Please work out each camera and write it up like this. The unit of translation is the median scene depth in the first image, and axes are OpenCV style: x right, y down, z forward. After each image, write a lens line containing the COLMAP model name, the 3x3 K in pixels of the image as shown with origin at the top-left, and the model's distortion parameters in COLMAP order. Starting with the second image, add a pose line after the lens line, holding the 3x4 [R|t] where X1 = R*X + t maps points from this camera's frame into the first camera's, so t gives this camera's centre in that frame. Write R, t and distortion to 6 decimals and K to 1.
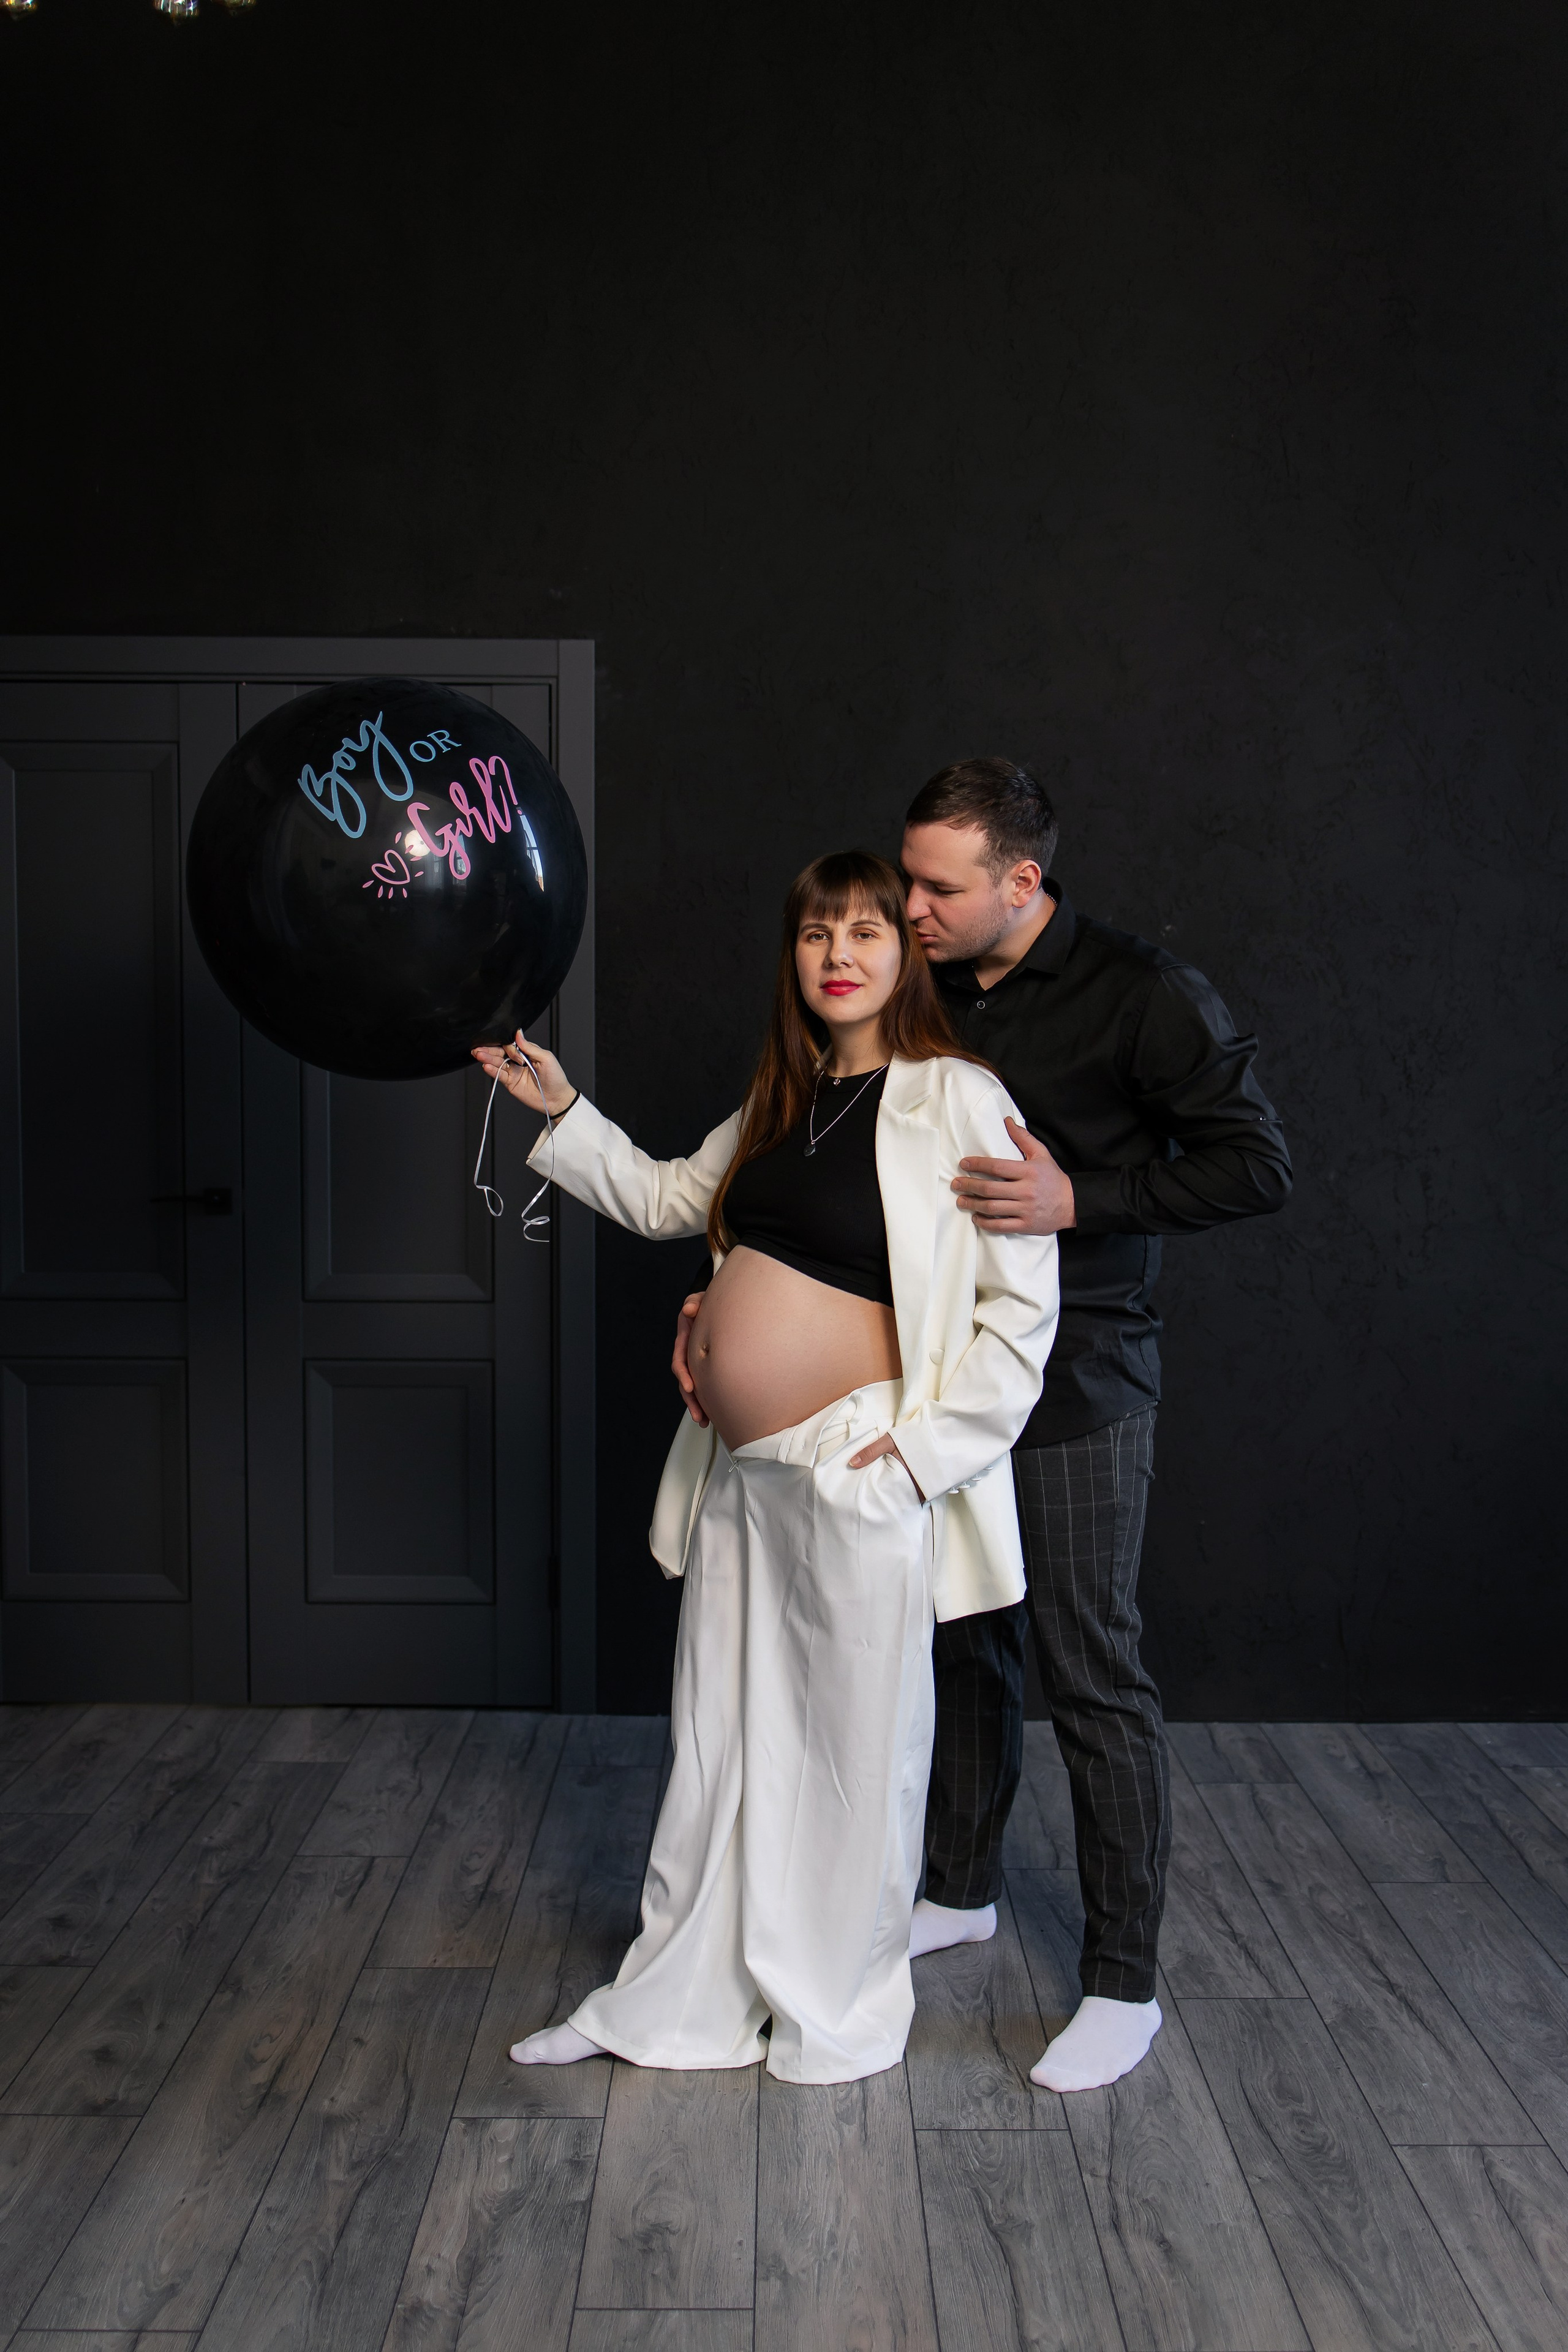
lens RADIAL K [[2482.8, 0, 813.2], [0, 2482.8, 1203.9], [0, 0, 1]] dist [0.021726, 0.000000]
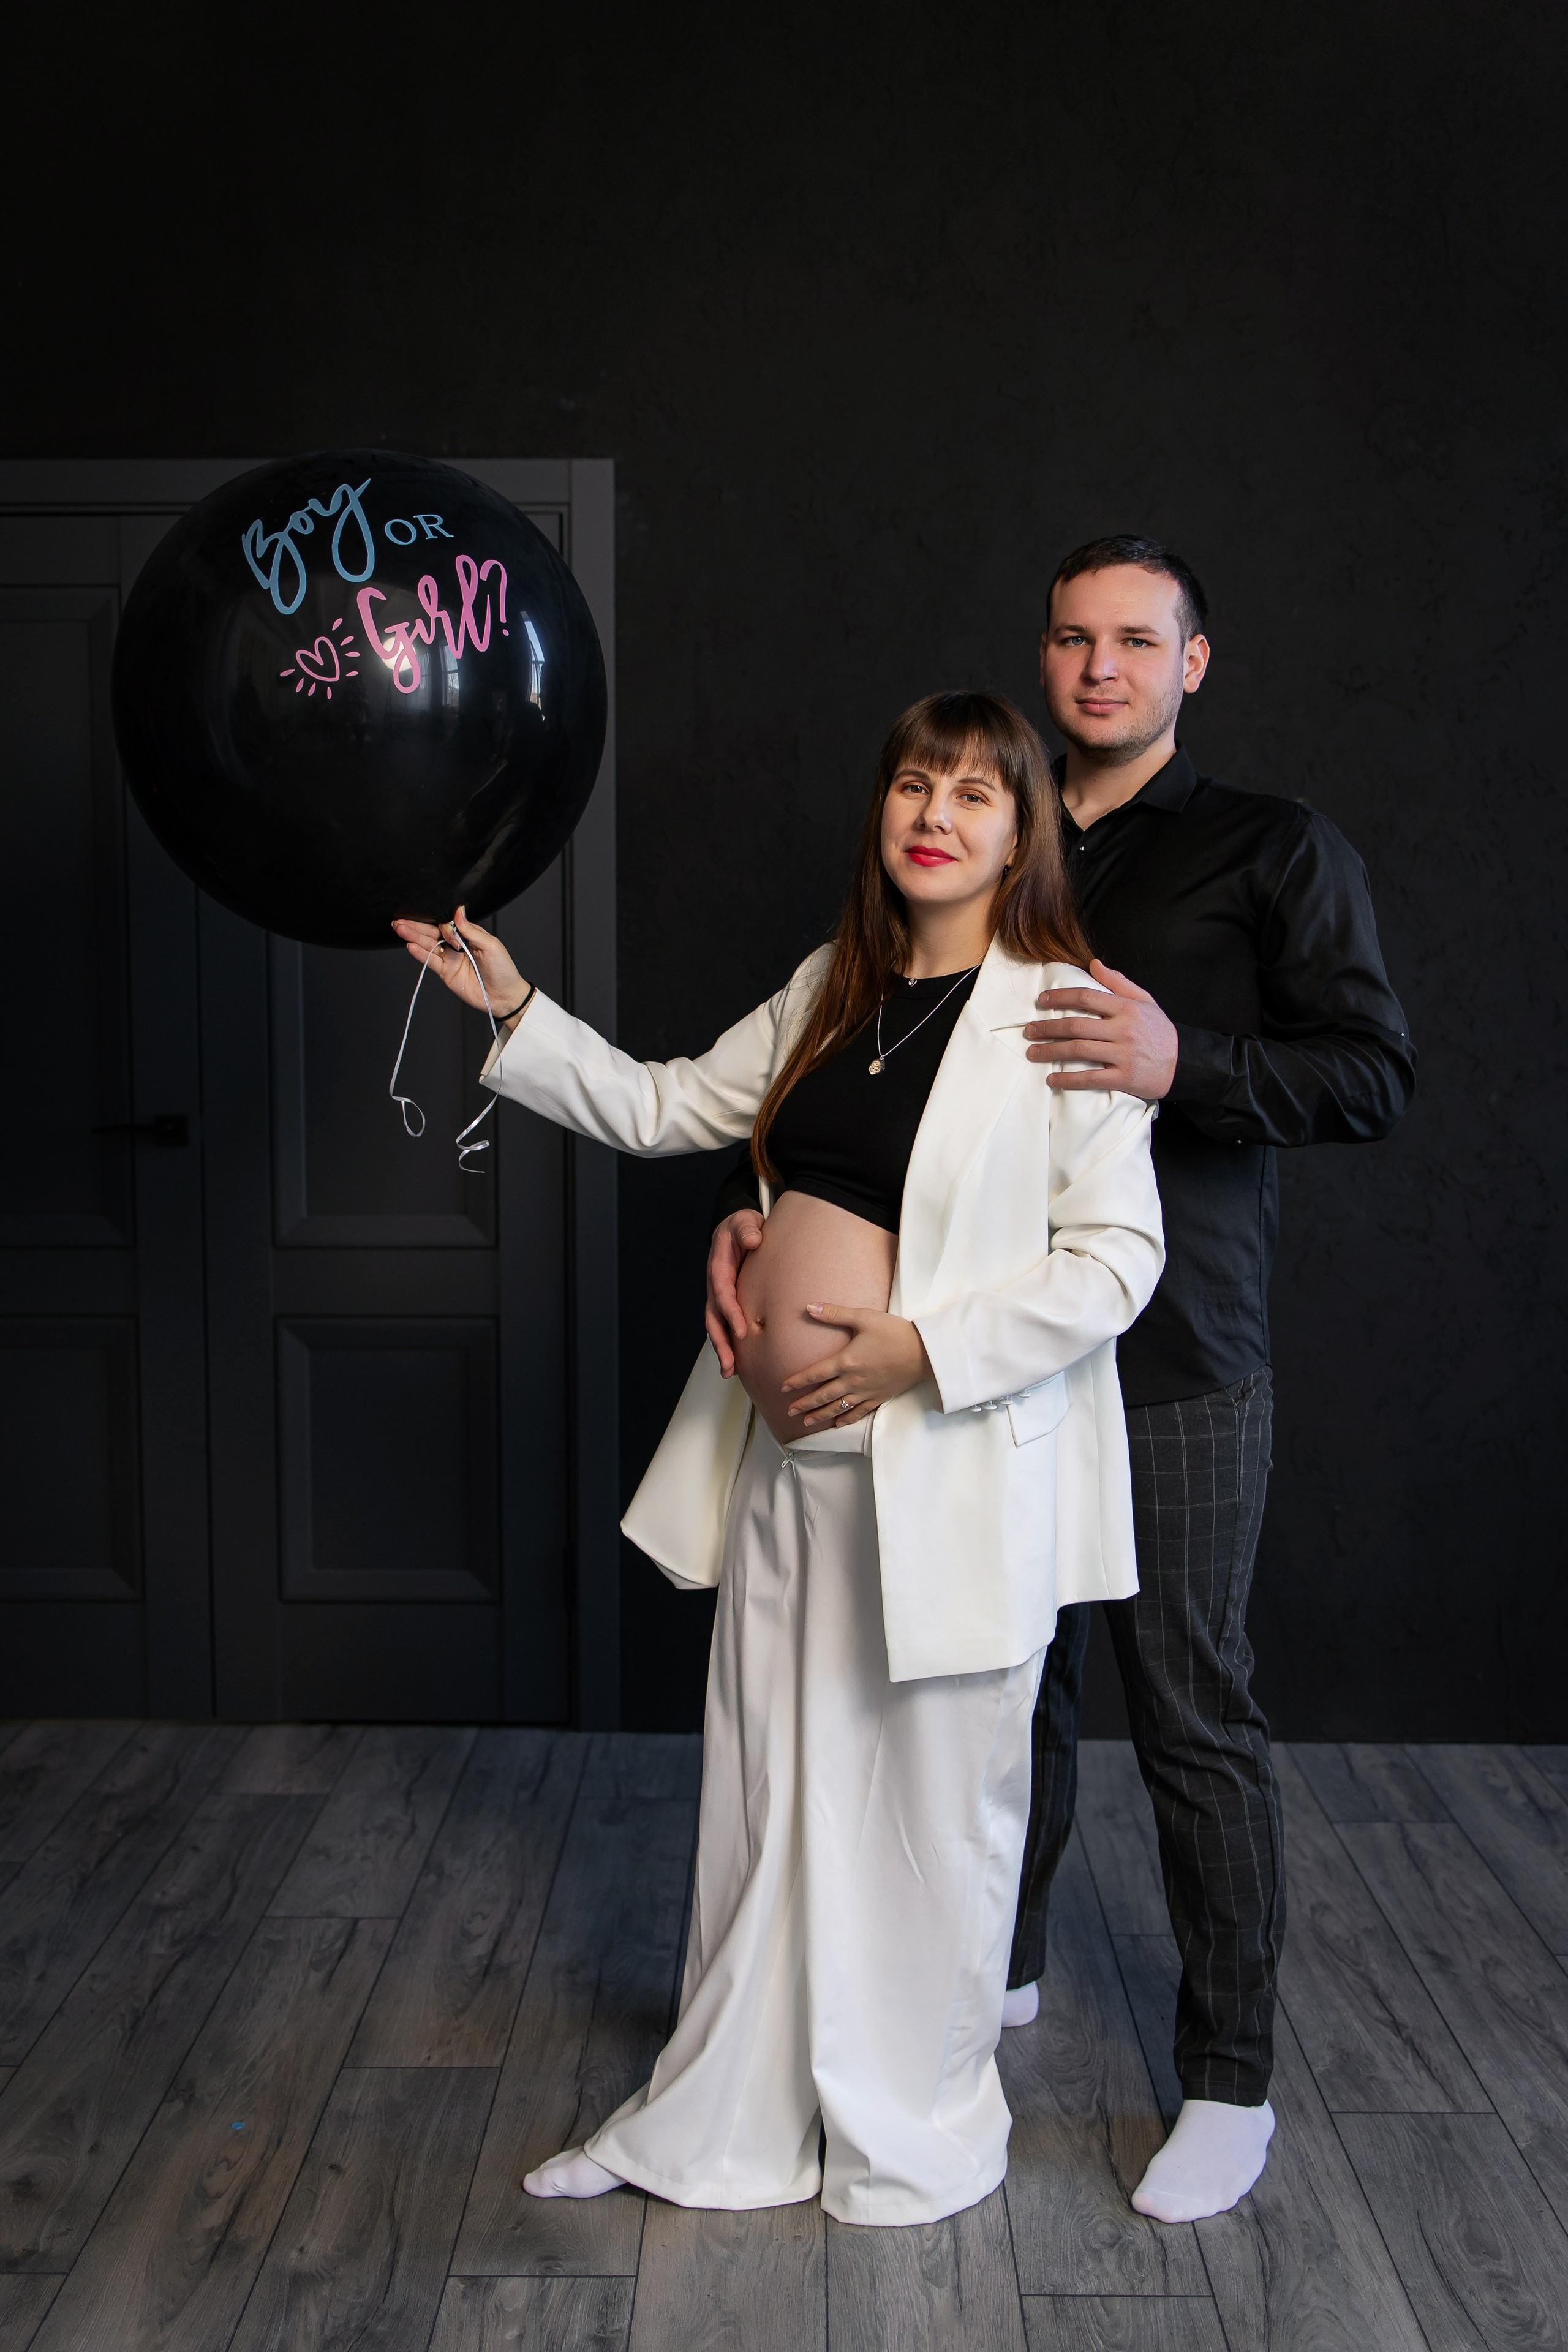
lens RADIAL K [[2686.7, 0, 805.3], [0, 2686.7, 1178.3], [0, 0, 1]] dist [0.026356, 0.000000]
pose [[0.999873, -0.001687, -0.015863, -0.011552], [0.002096, 0.999665, 0.025798, -0.009900], [0.015814, -0.025828, 0.999541, 0.106818]]
